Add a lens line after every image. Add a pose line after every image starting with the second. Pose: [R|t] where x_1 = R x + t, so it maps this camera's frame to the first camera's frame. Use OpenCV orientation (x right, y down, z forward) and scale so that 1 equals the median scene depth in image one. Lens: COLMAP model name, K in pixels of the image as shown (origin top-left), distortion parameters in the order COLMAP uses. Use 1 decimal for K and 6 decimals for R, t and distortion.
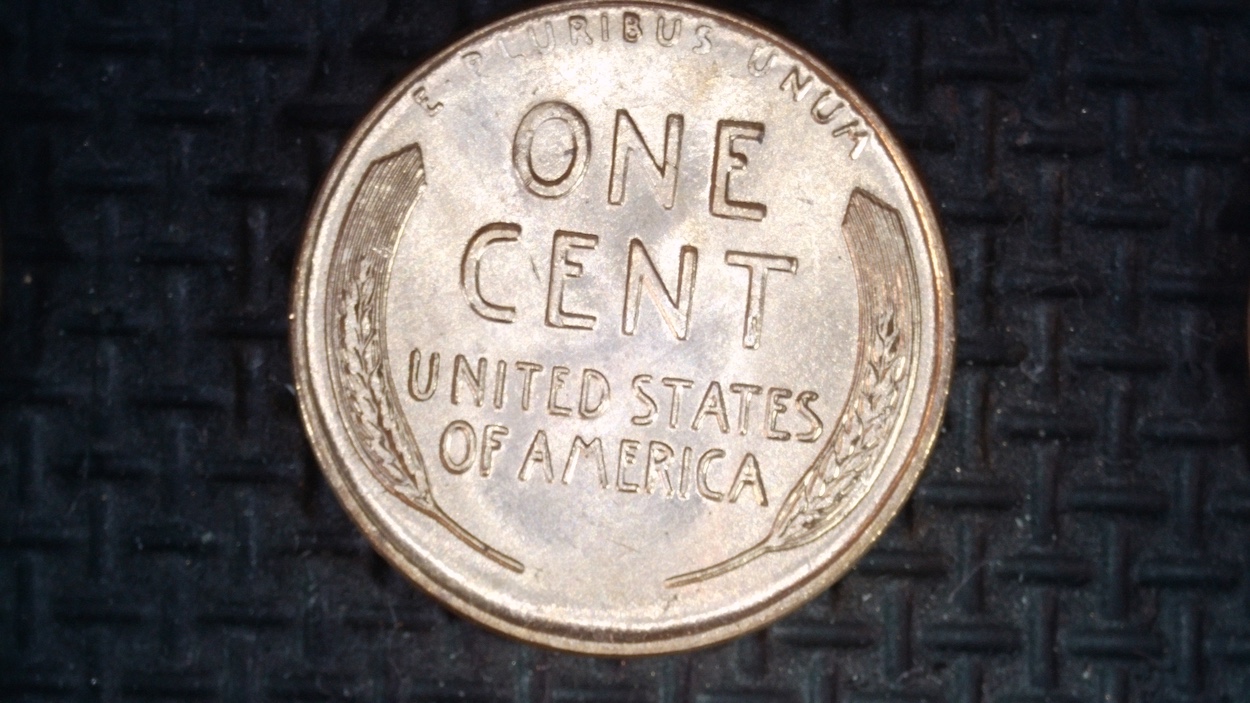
lens RADIAL K [[513.4, 0, 625.0], [0, 513.4, 351.5], [0, 0, 1]] dist [-0.003590, -0.000333]
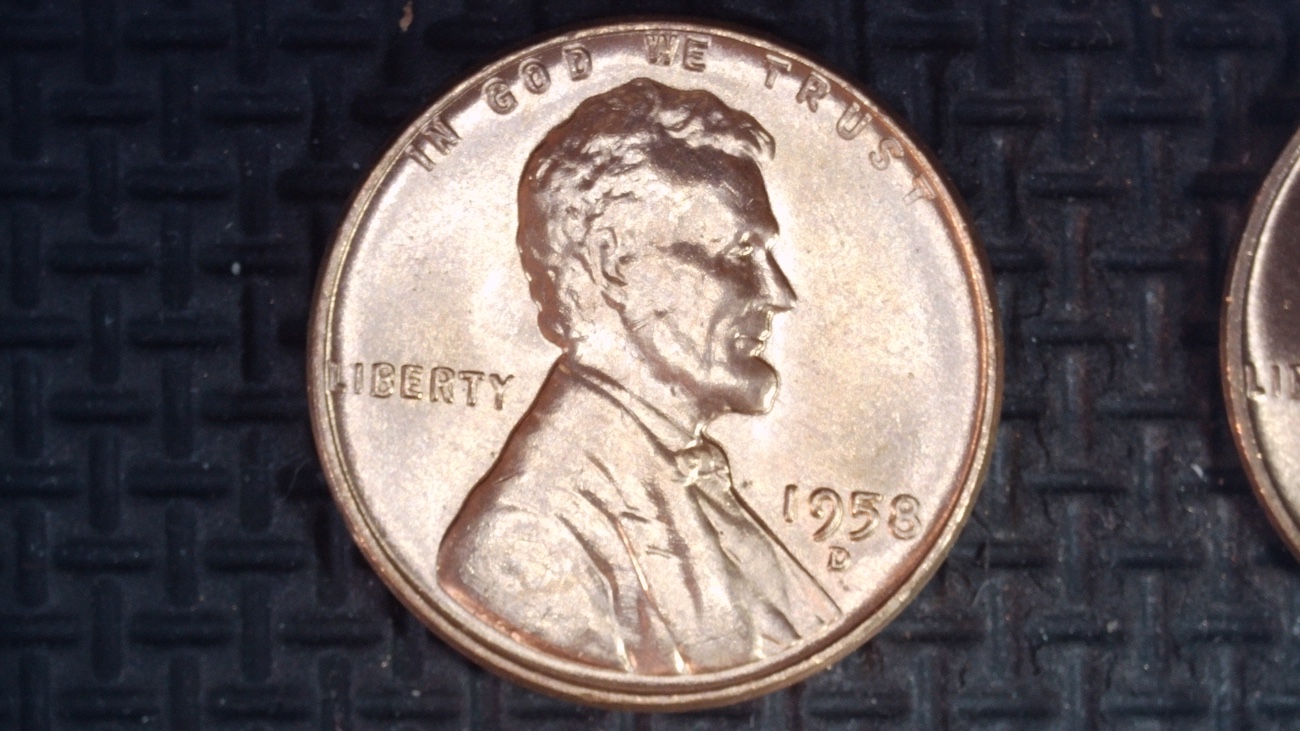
lens RADIAL K [[527.8, 0, 645.9], [0, 527.8, 413.8], [0, 0, 1]] dist [-0.002991, -0.000421]
pose [[0.999530, -0.029142, -0.009467, -1.677327], [0.029144, 0.999575, 0.000006, -0.061717], [0.009463, -0.000282, 0.999955, 0.001106]]
